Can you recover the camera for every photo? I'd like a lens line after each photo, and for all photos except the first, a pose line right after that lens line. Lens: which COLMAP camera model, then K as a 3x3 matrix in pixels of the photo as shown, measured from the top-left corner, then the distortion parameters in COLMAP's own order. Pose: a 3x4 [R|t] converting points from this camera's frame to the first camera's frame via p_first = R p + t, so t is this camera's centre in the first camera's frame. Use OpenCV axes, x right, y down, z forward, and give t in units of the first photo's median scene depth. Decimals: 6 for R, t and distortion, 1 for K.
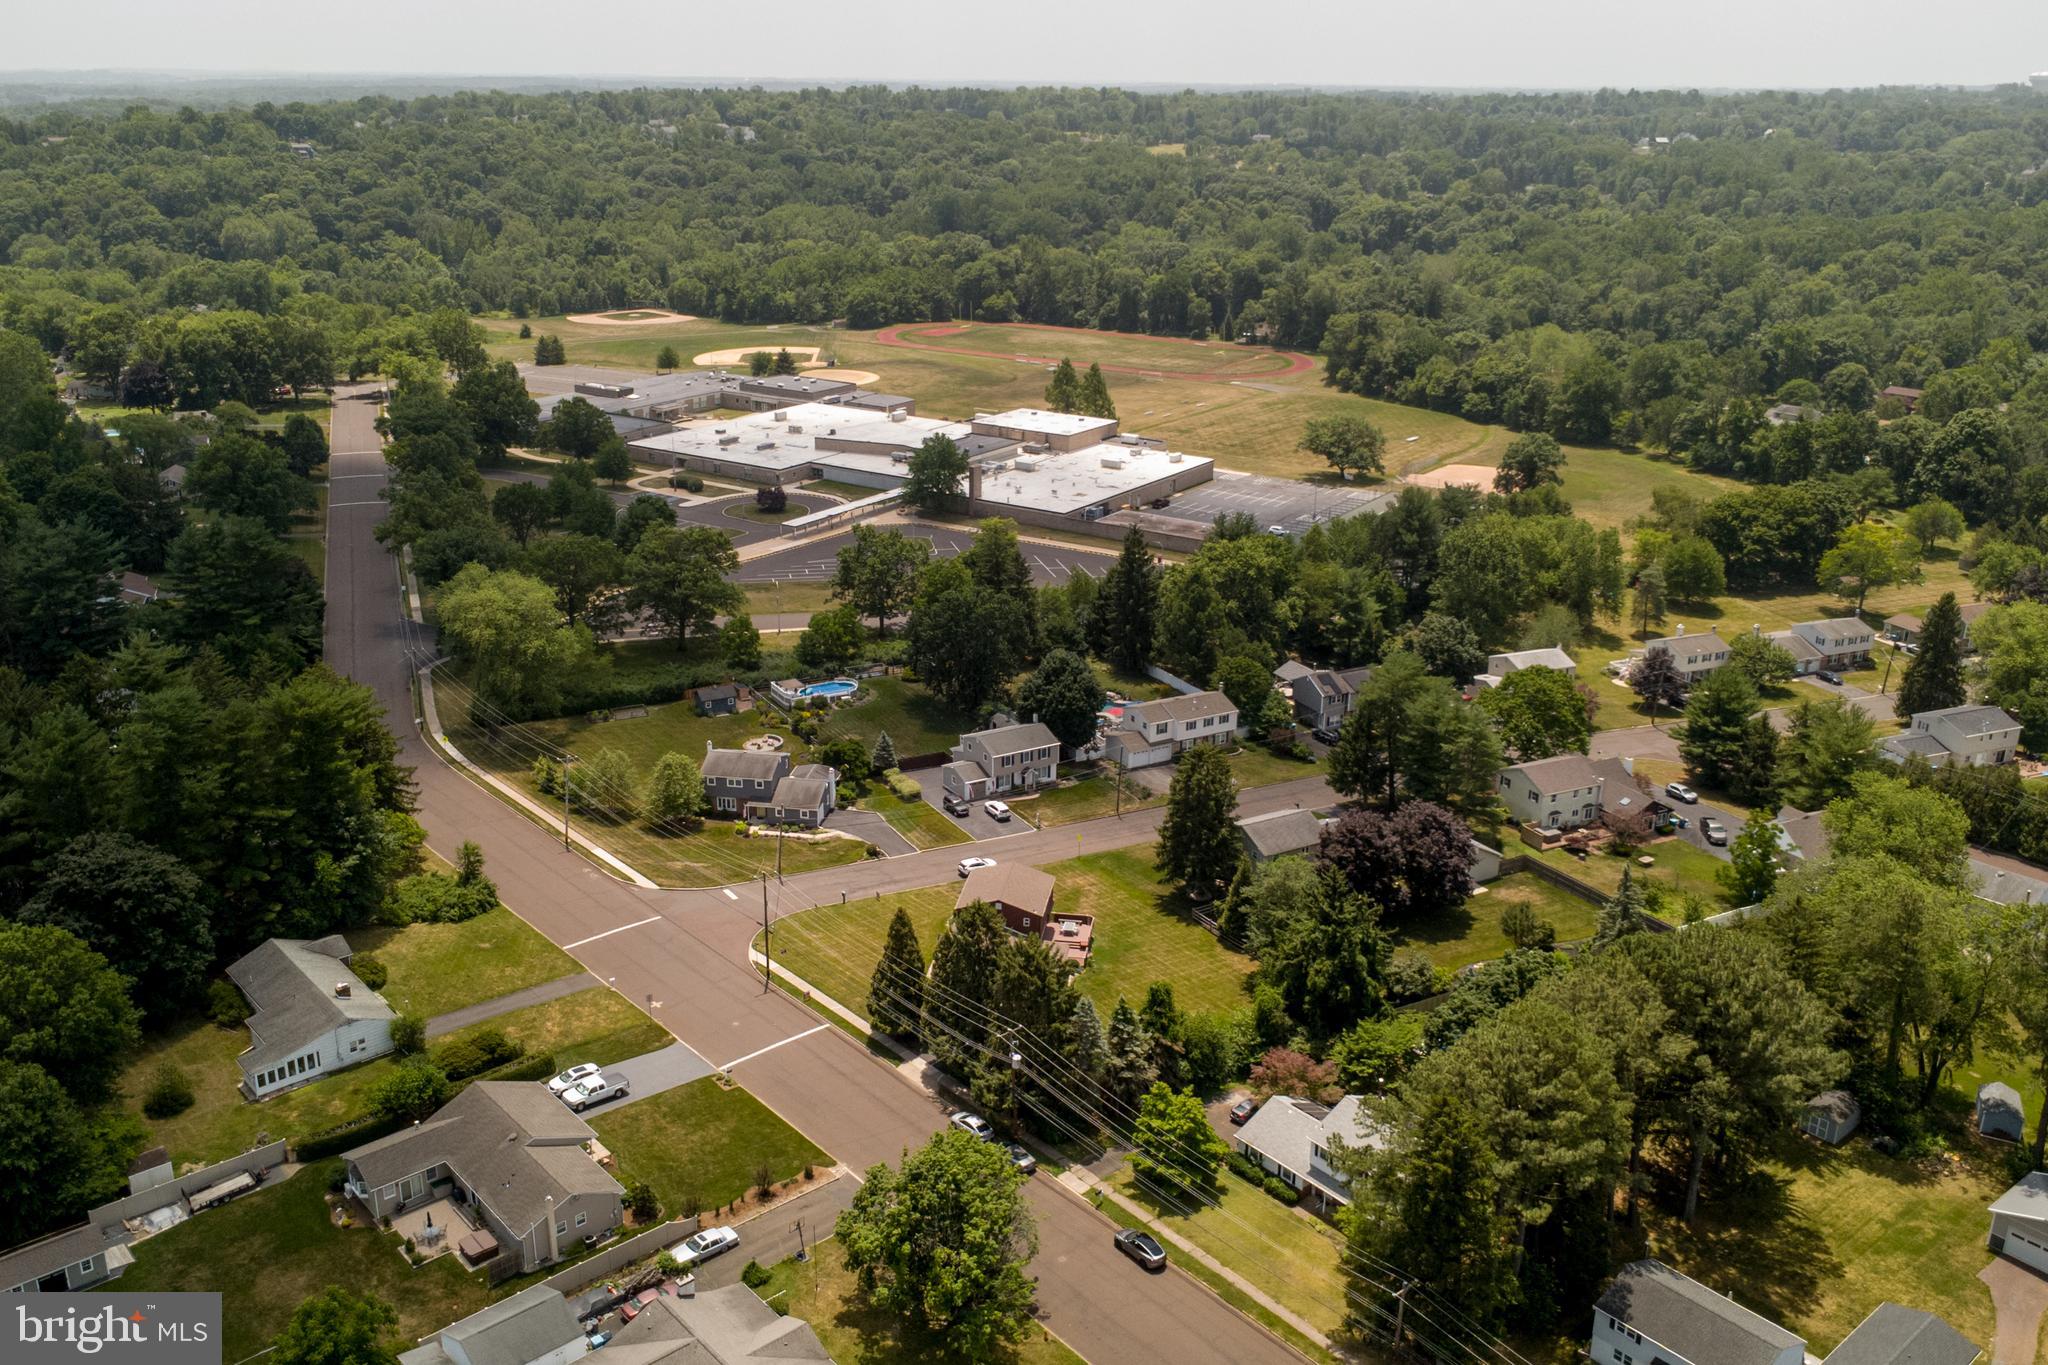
lens RADIAL K [[1729.0, 0, 1021.7], [0, 1729.0, 680.8], [0, 0, 1]] dist [0.012775, 0.008858]
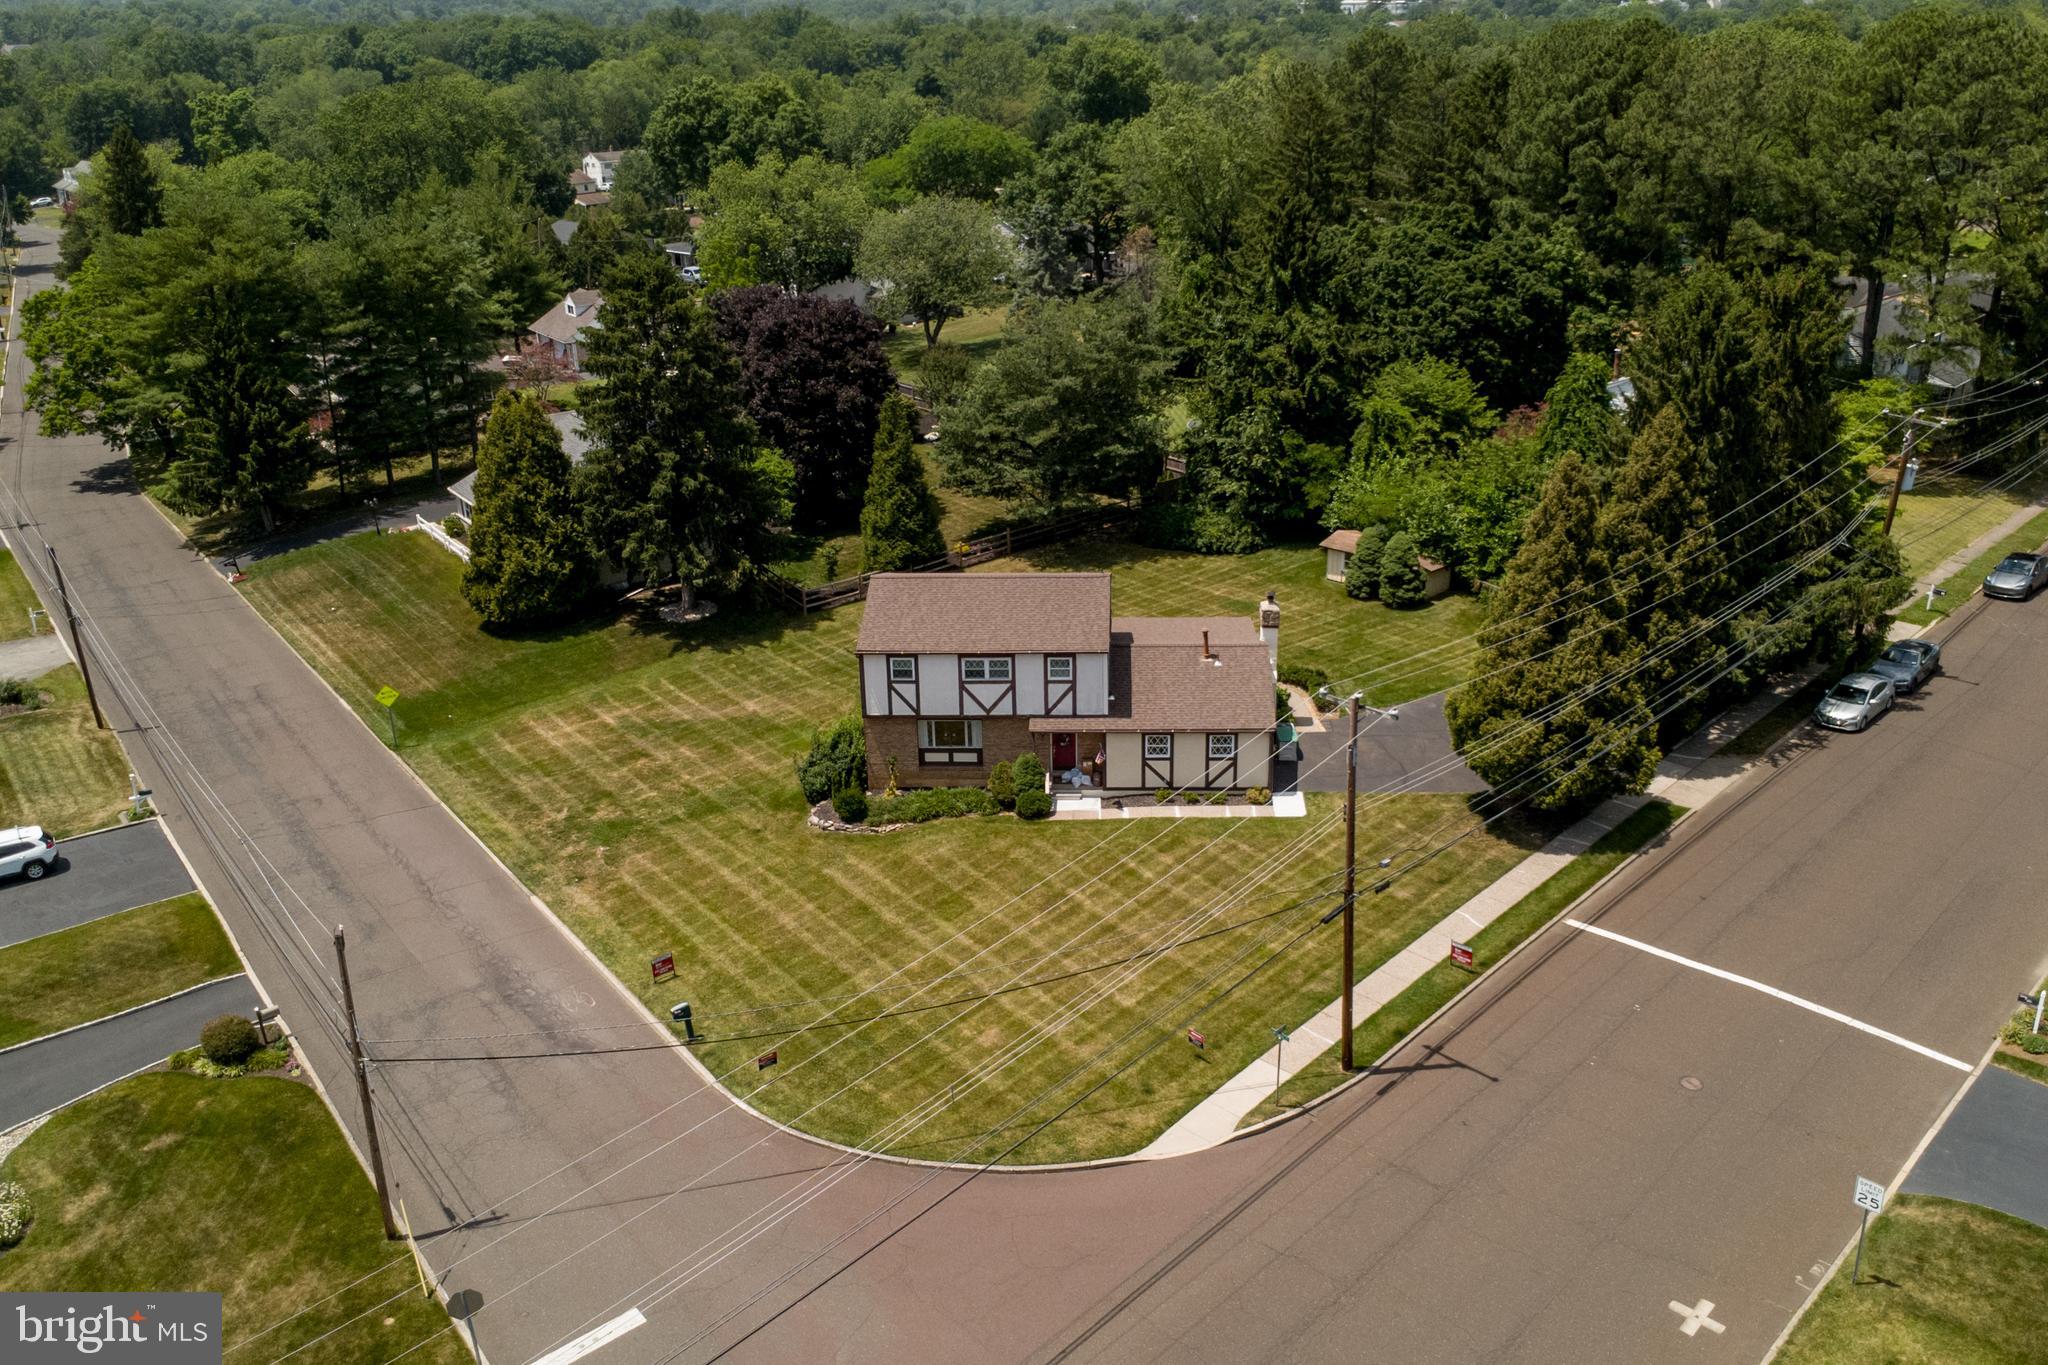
lens RADIAL K [[1729.0, 0, 1021.7], [0, 1729.0, 680.8], [0, 0, 1]] dist [0.012775, 0.008858]
pose [[-0.099754, -0.382852, 0.918408, -0.251047], [0.349222, 0.850824, 0.392609, -0.007311], [-0.931715, 0.359893, 0.048827, 0.679009]]
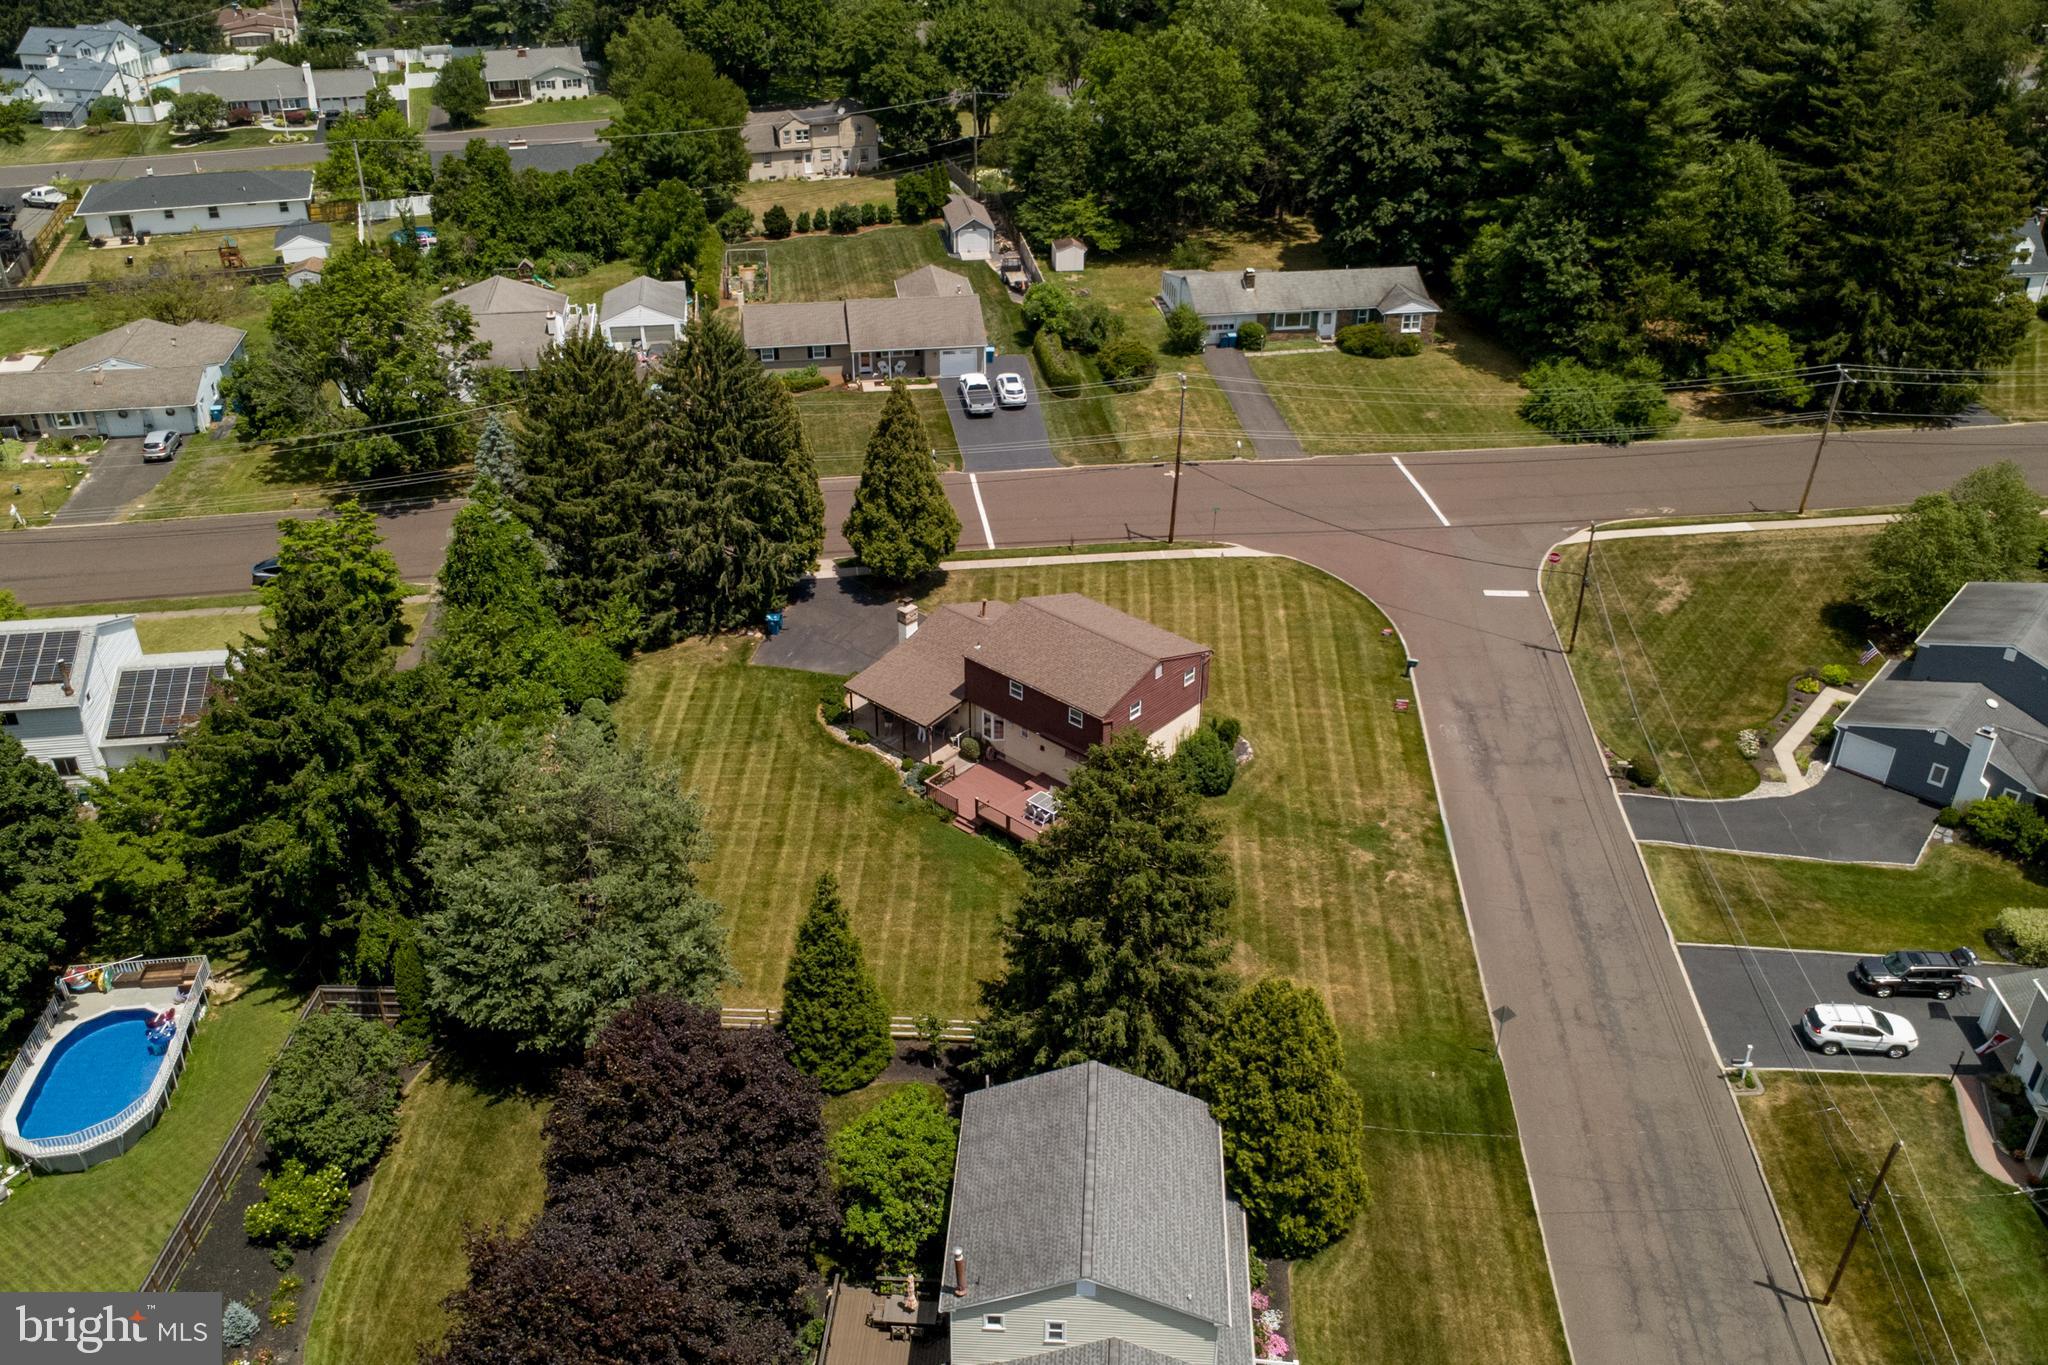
lens RADIAL K [[1729.0, 0, 1021.7], [0, 1729.0, 680.8], [0, 0, 1]] dist [0.012775, 0.008858]
pose [[-0.543437, 0.418881, -0.727471, 0.252881], [-0.285986, 0.722380, 0.629587, -0.123447], [0.789233, 0.550187, -0.272774, 0.778632]]
